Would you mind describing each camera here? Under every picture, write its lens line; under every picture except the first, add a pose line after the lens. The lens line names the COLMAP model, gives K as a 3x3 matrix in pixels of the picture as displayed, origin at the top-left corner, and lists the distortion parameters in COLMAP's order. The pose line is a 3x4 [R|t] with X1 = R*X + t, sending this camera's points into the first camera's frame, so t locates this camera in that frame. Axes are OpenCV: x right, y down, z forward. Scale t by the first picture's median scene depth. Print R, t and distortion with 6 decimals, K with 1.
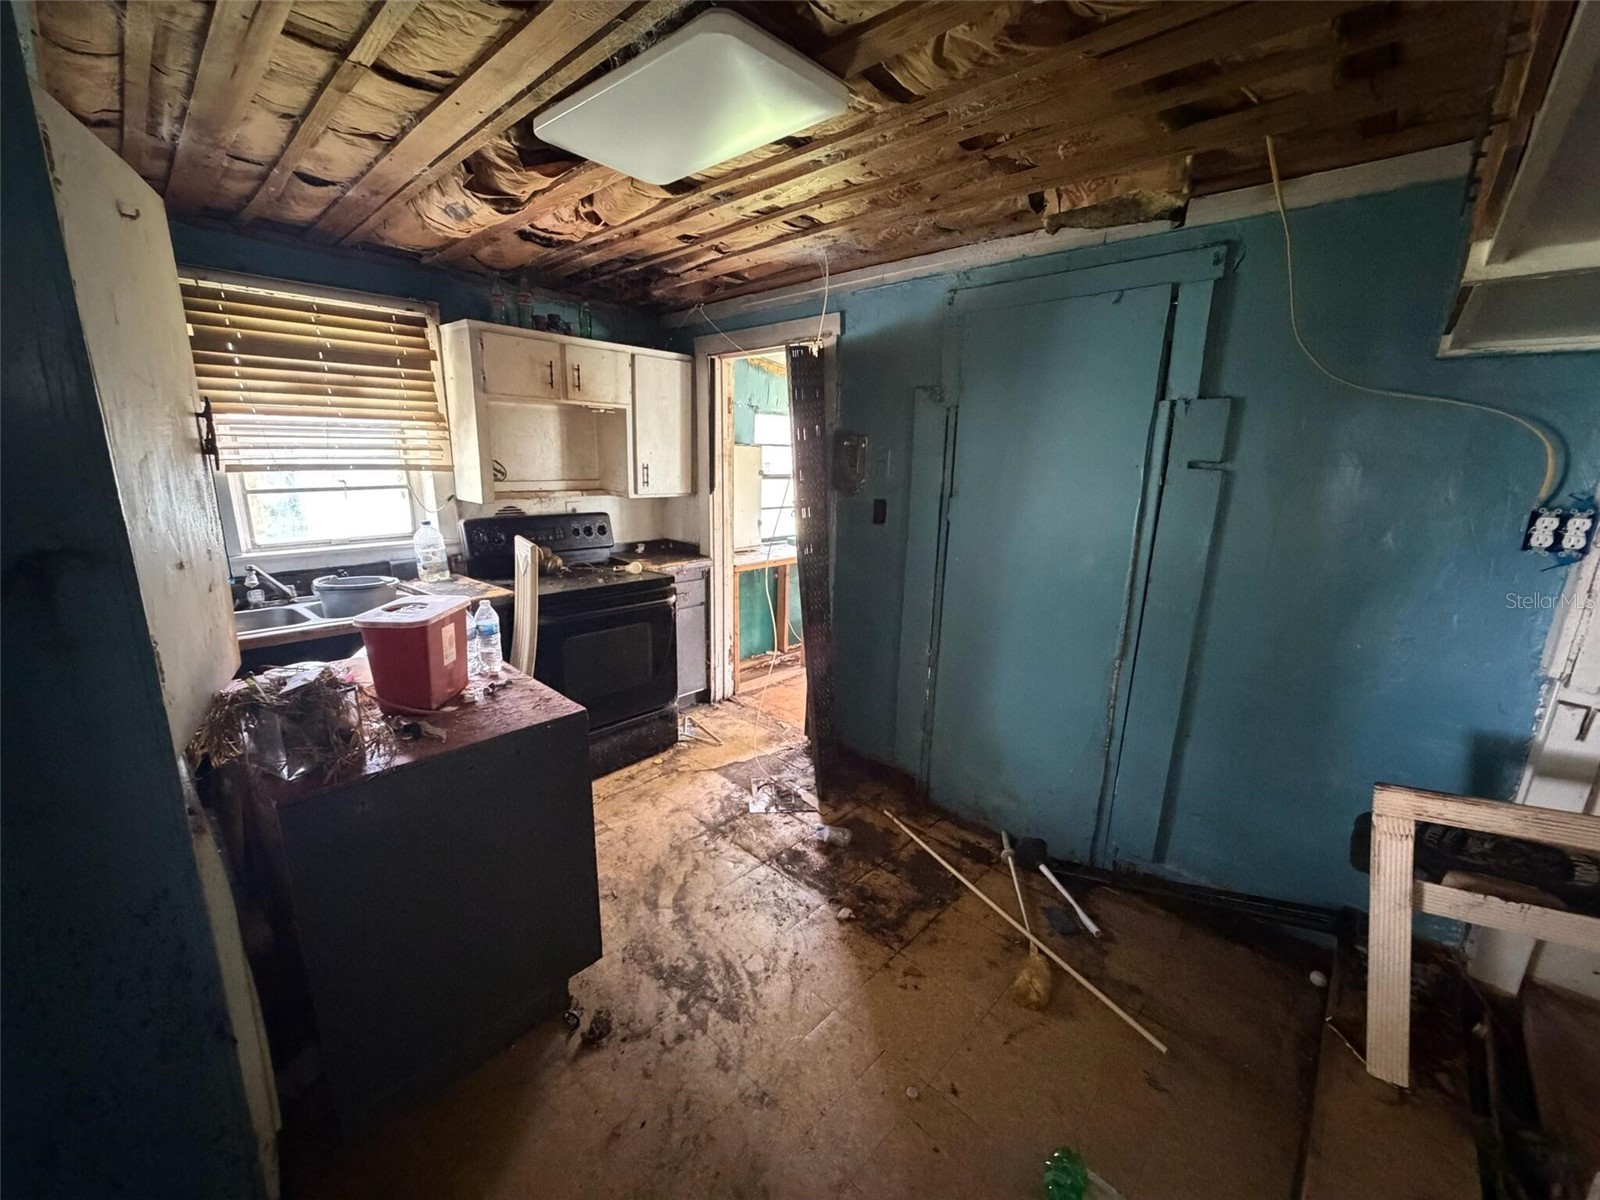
lens RADIAL K [[638.2, 0, 789.7], [0, 638.2, 601.5], [0, 0, 1]] dist [-0.000745, 0.000645]
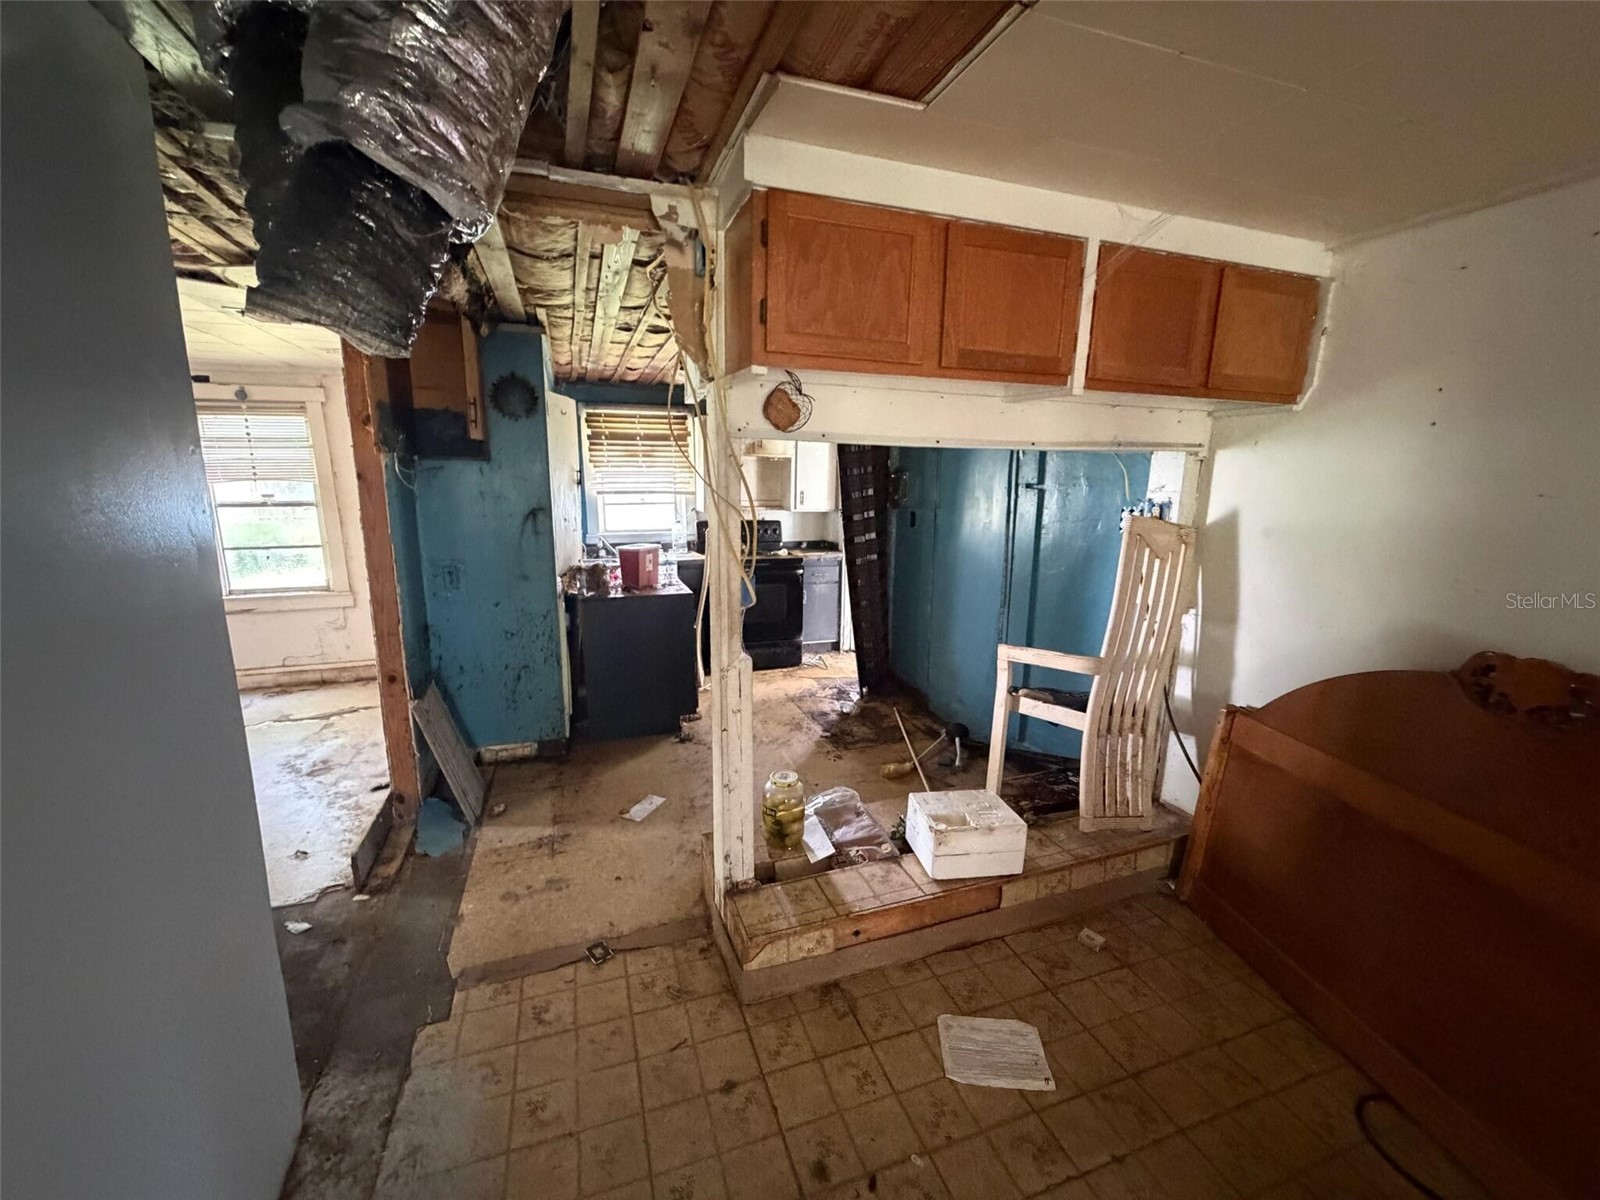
lens RADIAL K [[638.2, 0, 794.1], [0, 638.2, 601.8], [0, 0, 1]] dist [-0.000745, 0.000645]
pose [[0.891020, 0.072007, -0.448217, 0.628258], [-0.094052, 0.995199, -0.027088, 0.137383], [0.444115, 0.066292, 0.893514, -0.541855]]
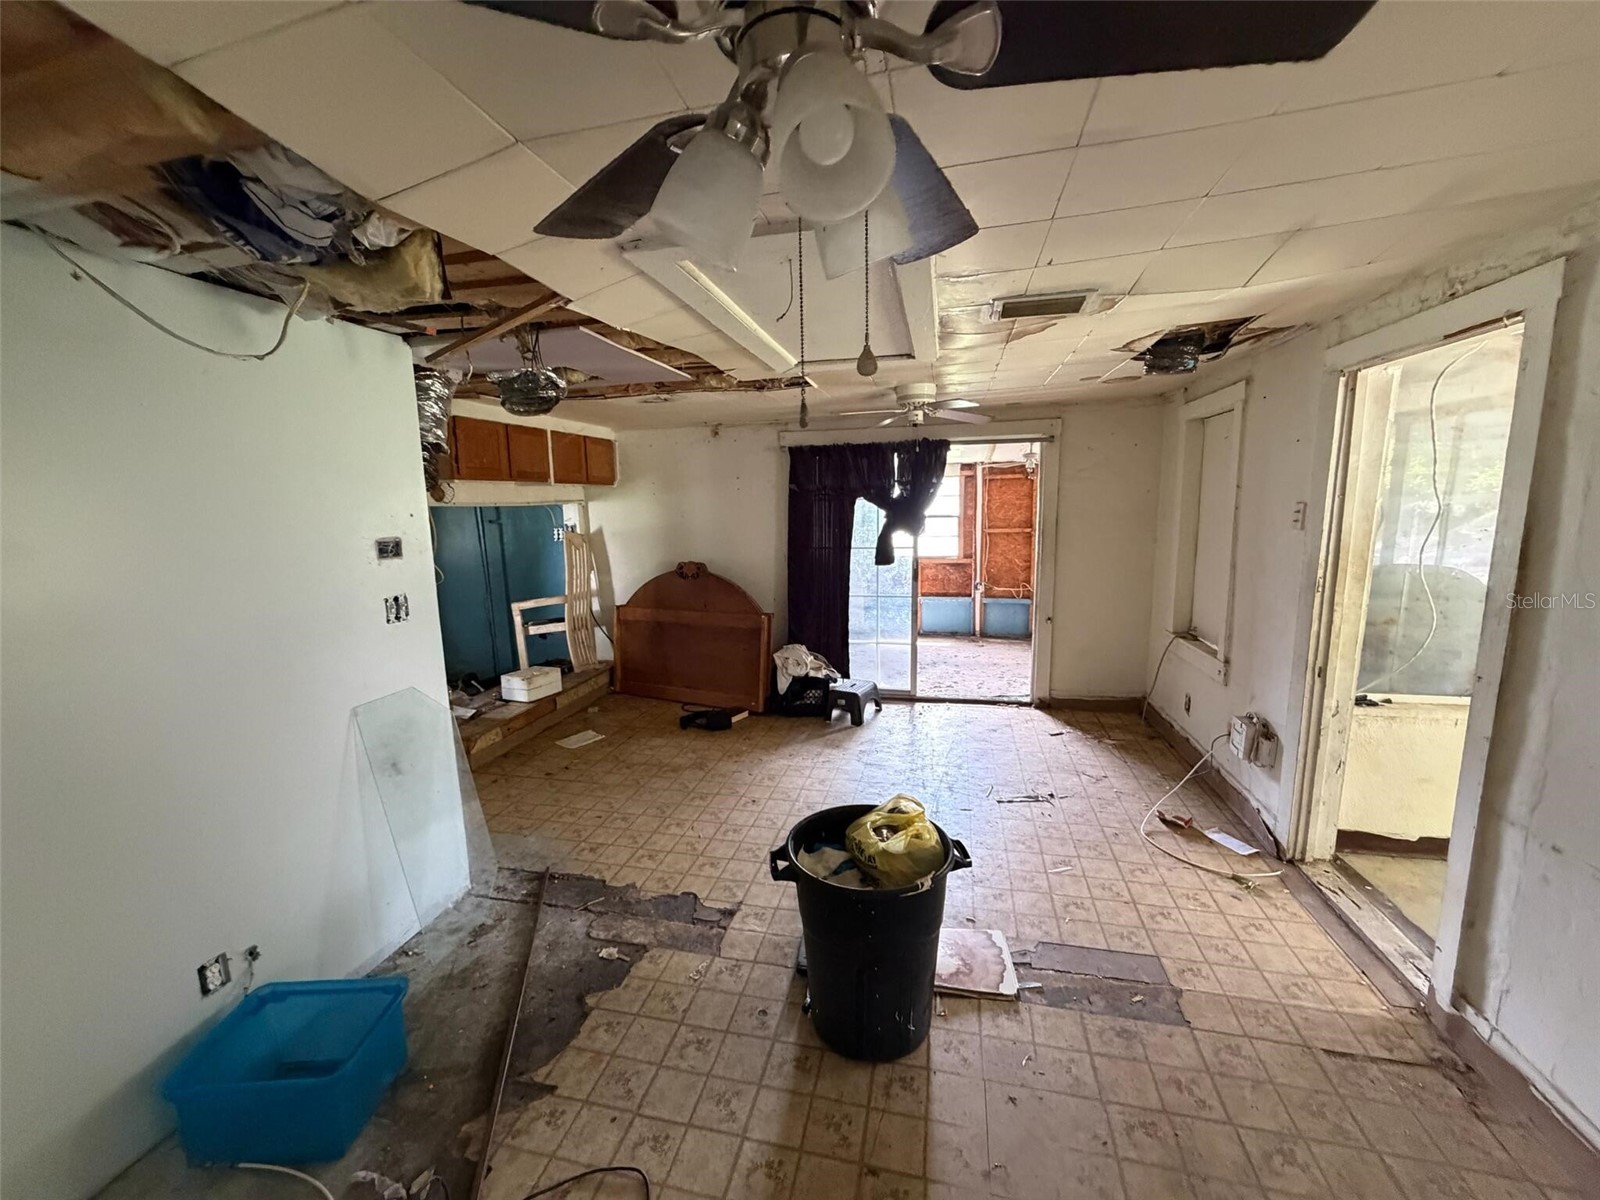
lens RADIAL K [[638.2, 0, 794.5], [0, 638.2, 602.0], [0, 0, 1]] dist [-0.000745, 0.000645]
pose [[0.864219, -0.126269, 0.487012, 0.270236], [0.164571, 0.985691, -0.036474, 0.354507], [-0.475438, 0.111669, 0.872633, -1.592914]]
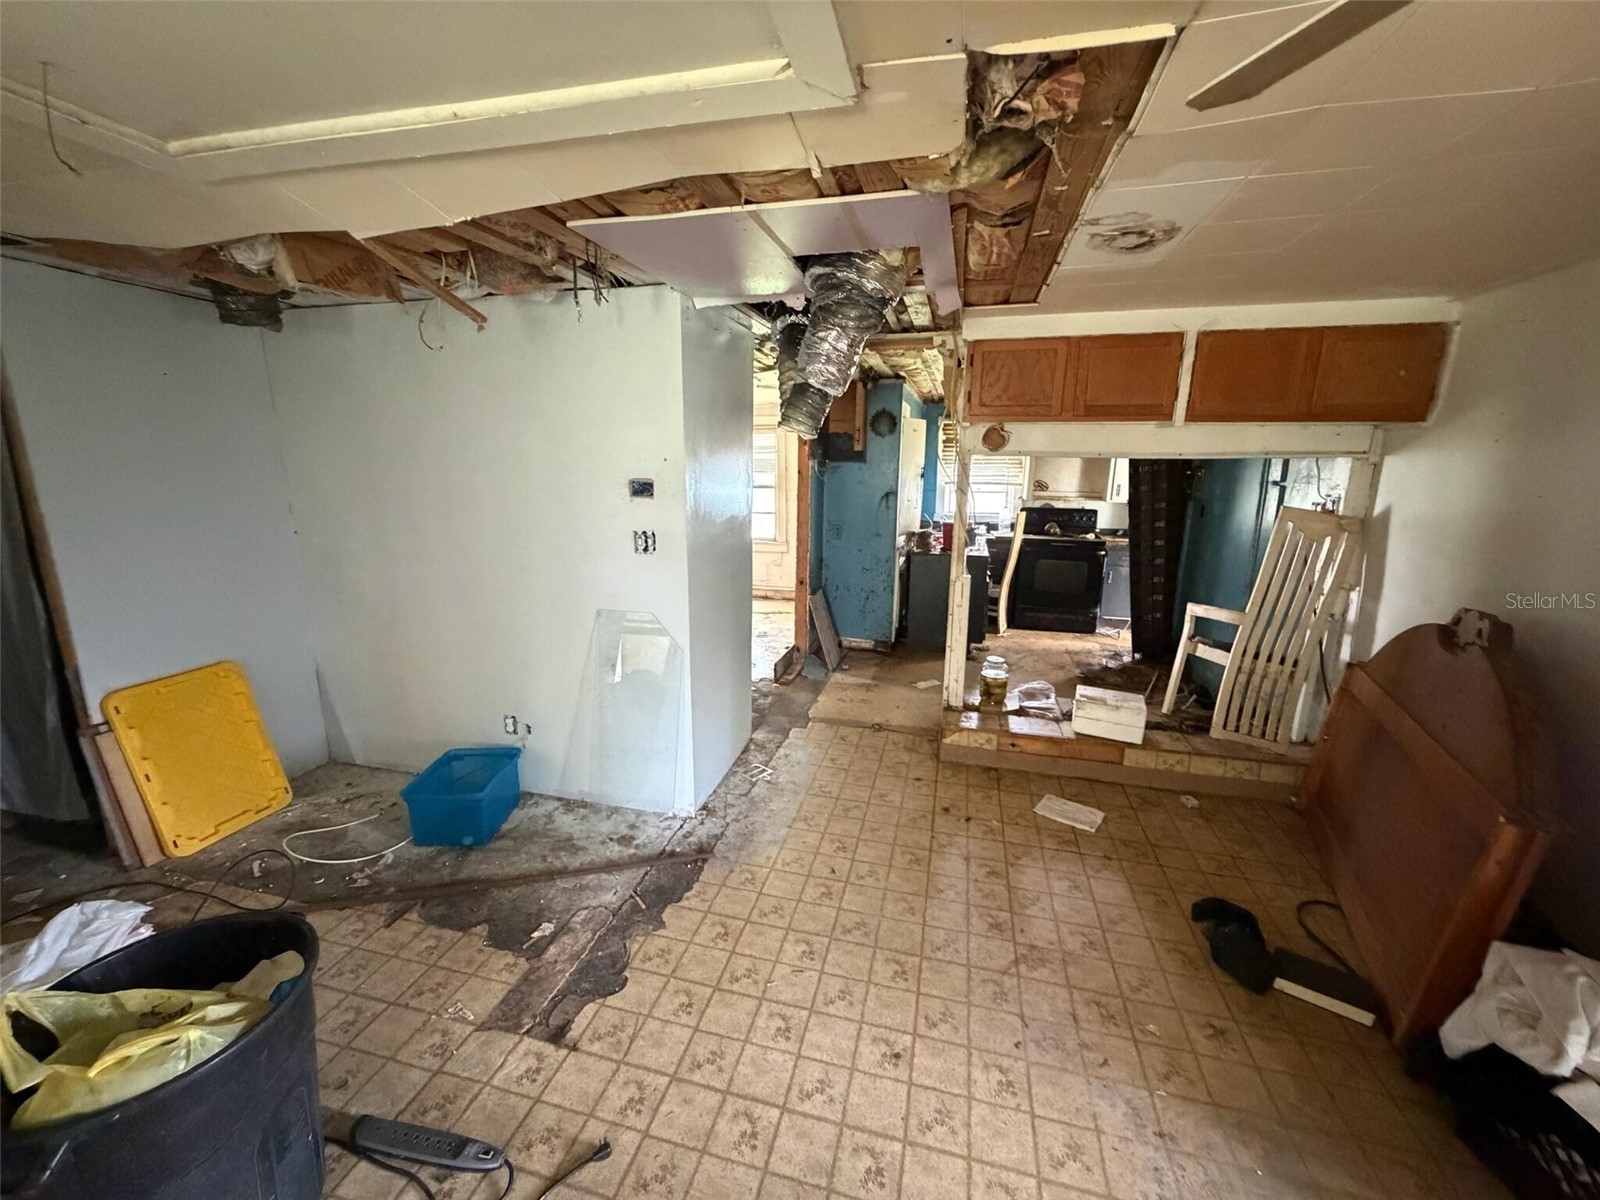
lens RADIAL K [[638.2, 0, 797.1], [0, 638.2, 601.6], [0, 0, 1]] dist [-0.000745, 0.000645]
pose [[0.486930, 0.167440, -0.857241, 1.211059], [-0.203383, 0.976211, 0.075153, 0.209556], [0.849432, 0.137754, 0.509401, -0.862424]]
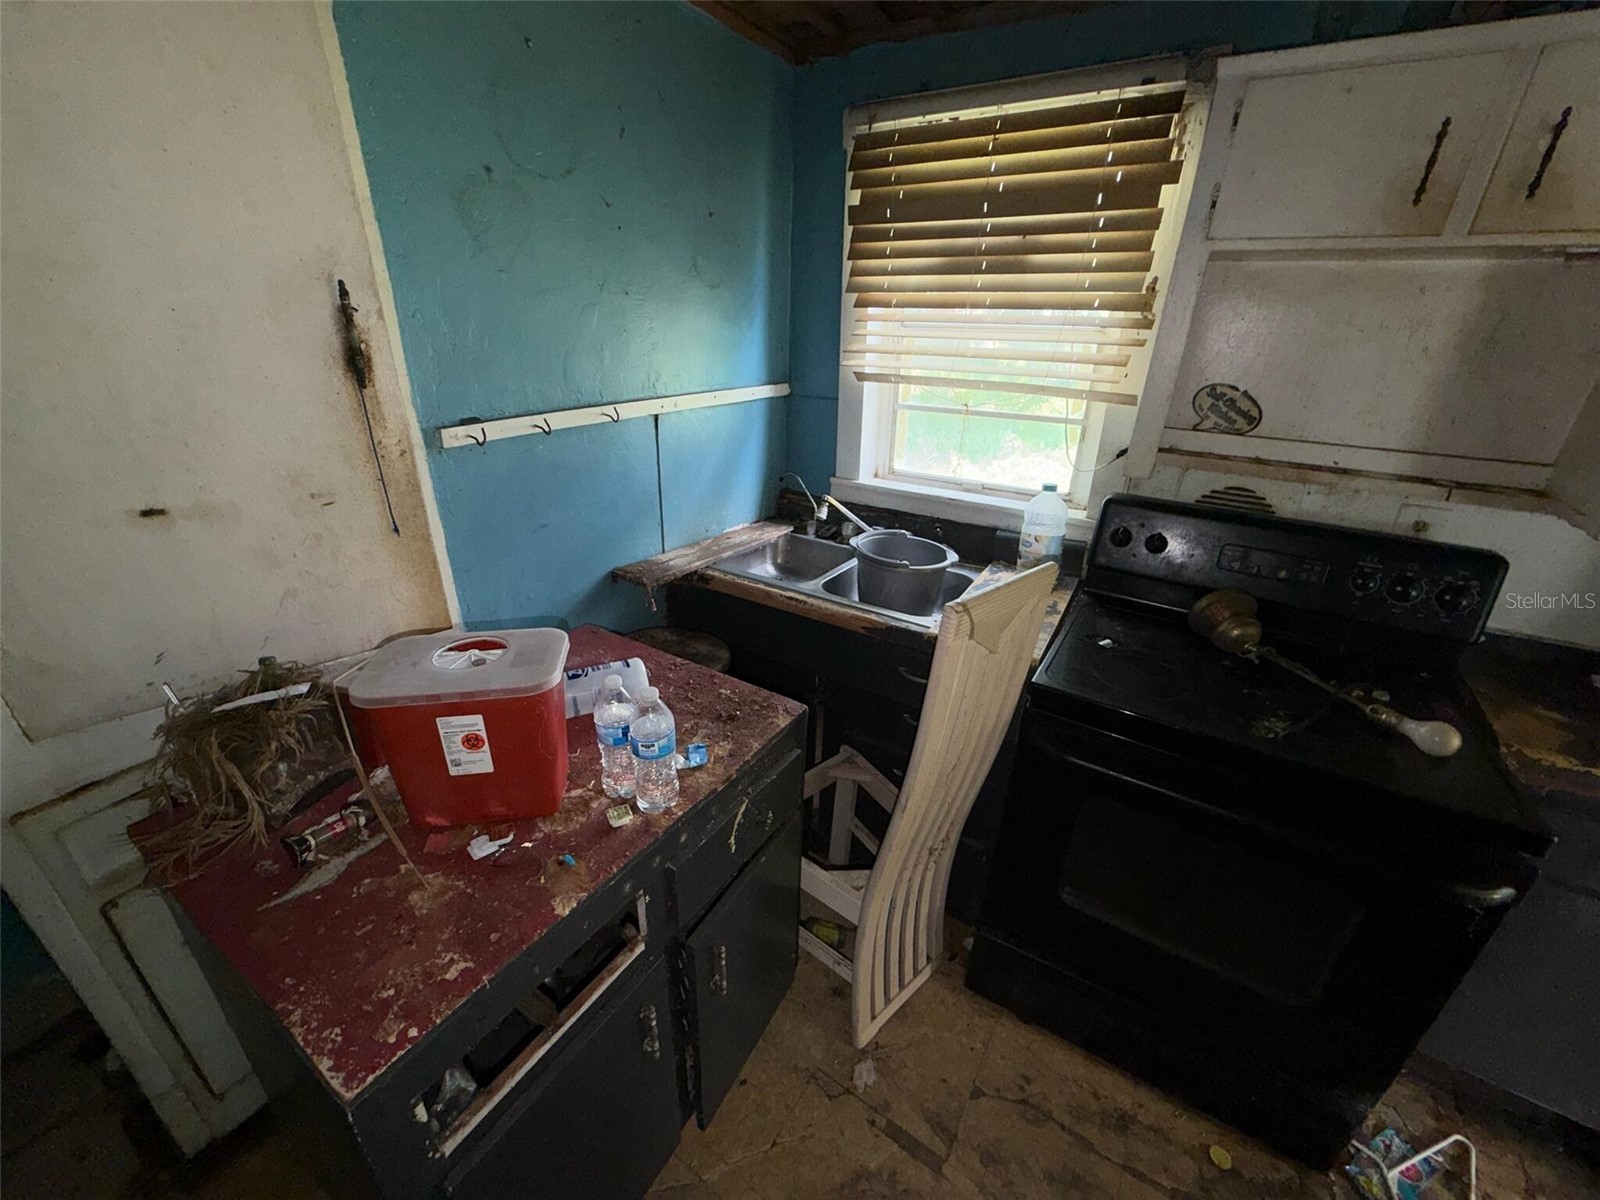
lens RADIAL K [[638.2, 0, 802.6], [0, 638.2, 602.8], [0, 0, 1]] dist [-0.000745, 0.000645]
pose [[0.189092, 0.387177, -0.902407, -0.024667], [-0.247246, 0.908151, 0.337833, -0.180803], [0.950323, 0.159235, 0.267452, 0.667828]]
